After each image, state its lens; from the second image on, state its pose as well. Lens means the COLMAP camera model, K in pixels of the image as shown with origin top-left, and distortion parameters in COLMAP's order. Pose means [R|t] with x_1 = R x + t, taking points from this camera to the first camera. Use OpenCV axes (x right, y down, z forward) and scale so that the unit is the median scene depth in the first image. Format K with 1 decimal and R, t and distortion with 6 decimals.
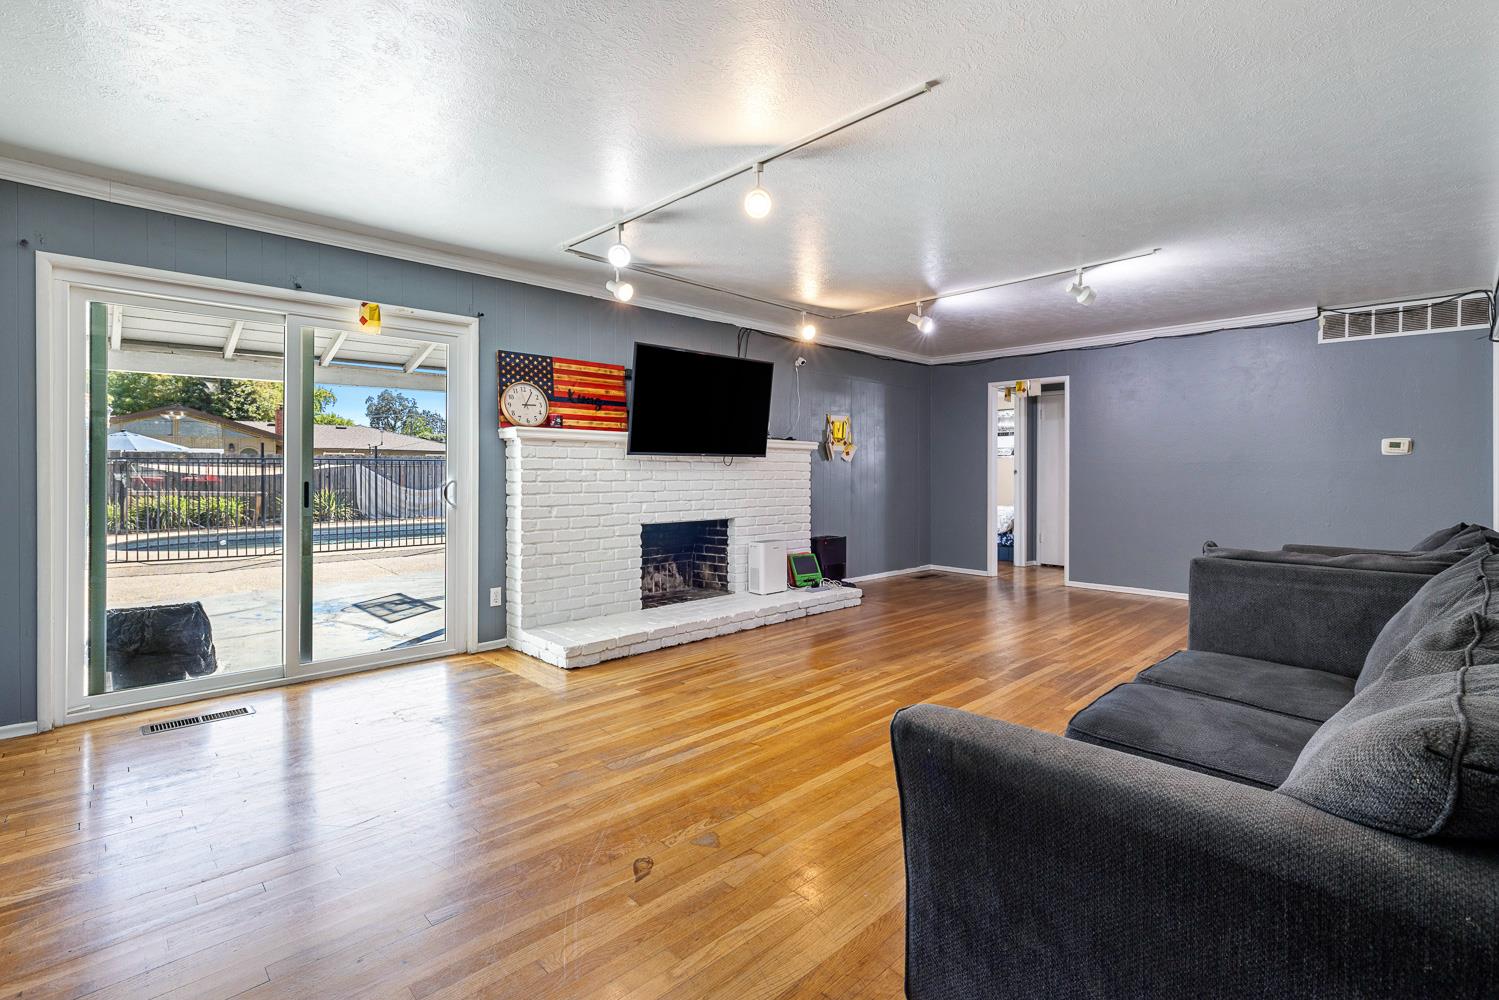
lens RADIAL K [[697.0, 0, 750.4], [0, 697.0, 470.2], [0, 0, 1]] dist [0.000701, 0.000015]
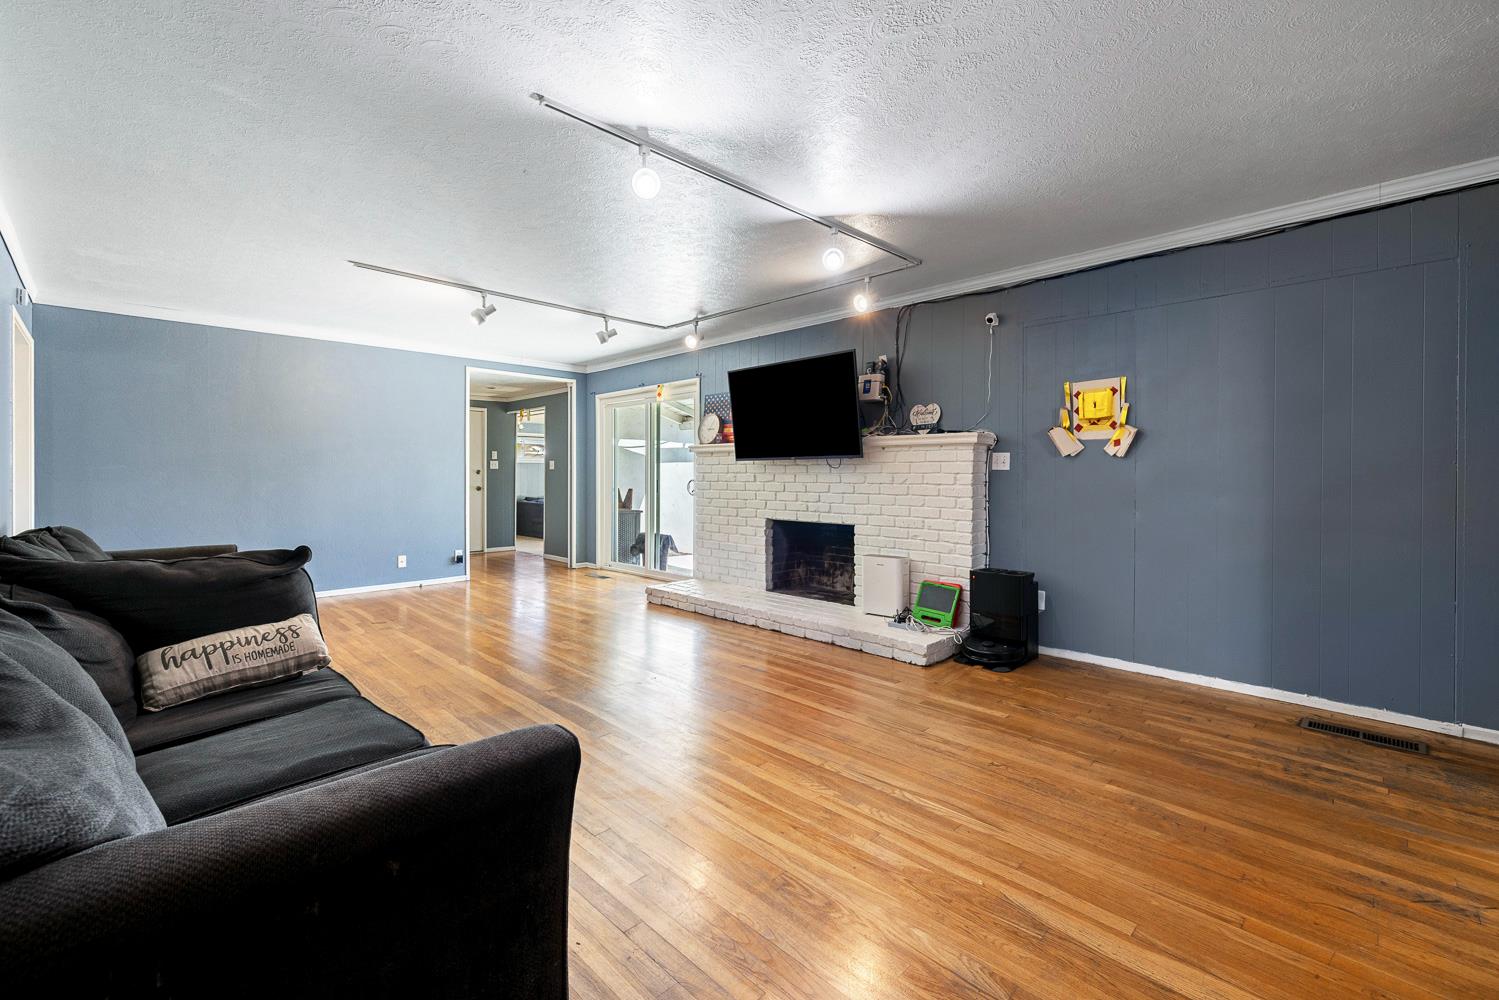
lens RADIAL K [[646.7, 0, 742.2], [0, 646.7, 463.4], [0, 0, 1]] dist [-0.001204, -0.000006]
pose [[-0.001883, -0.015011, -0.999886, 0.901066], [0.004981, 0.999875, -0.015020, -0.000264], [0.999986, -0.005009, -0.001808, 0.923524]]
